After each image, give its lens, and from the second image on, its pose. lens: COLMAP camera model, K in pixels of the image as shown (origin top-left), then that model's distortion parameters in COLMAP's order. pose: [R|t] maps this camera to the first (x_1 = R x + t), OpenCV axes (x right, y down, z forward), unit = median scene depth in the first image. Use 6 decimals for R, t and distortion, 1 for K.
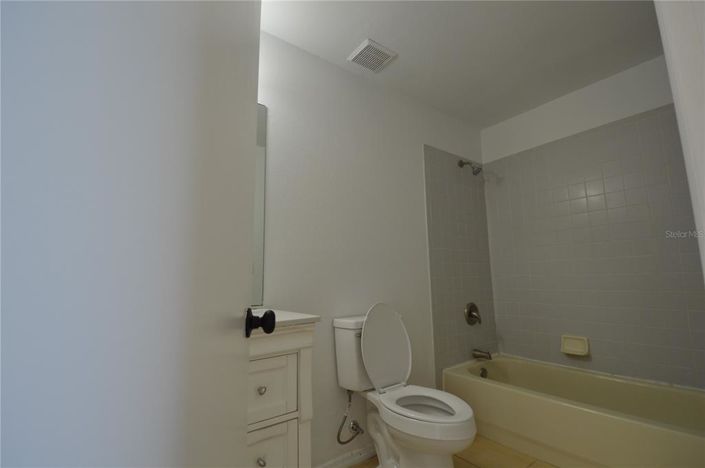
lens RADIAL K [[314.4, 0, 353.1], [0, 314.4, 231.5], [0, 0, 1]] dist [0.005051, -0.002469]
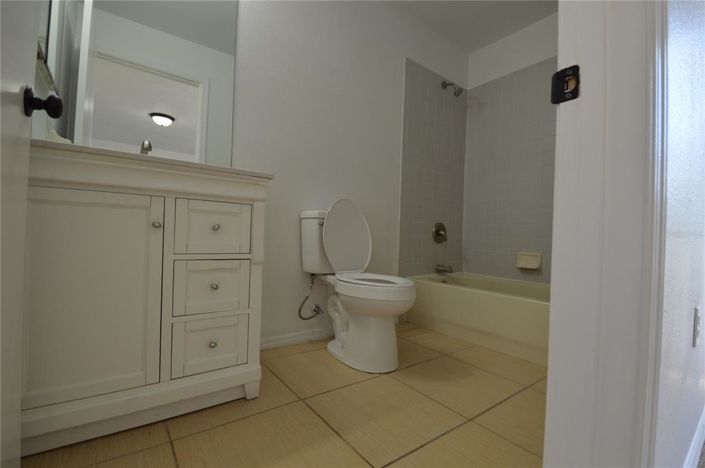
lens RADIAL K [[314.4, 0, 352.0], [0, 314.4, 234.6], [0, 0, 1]] dist [0.005051, -0.002469]
pose [[0.998599, 0.051473, 0.012291, 0.105460], [-0.052691, 0.988683, 0.140463, 0.198957], [-0.004922, -0.140914, 0.990010, -0.068648]]
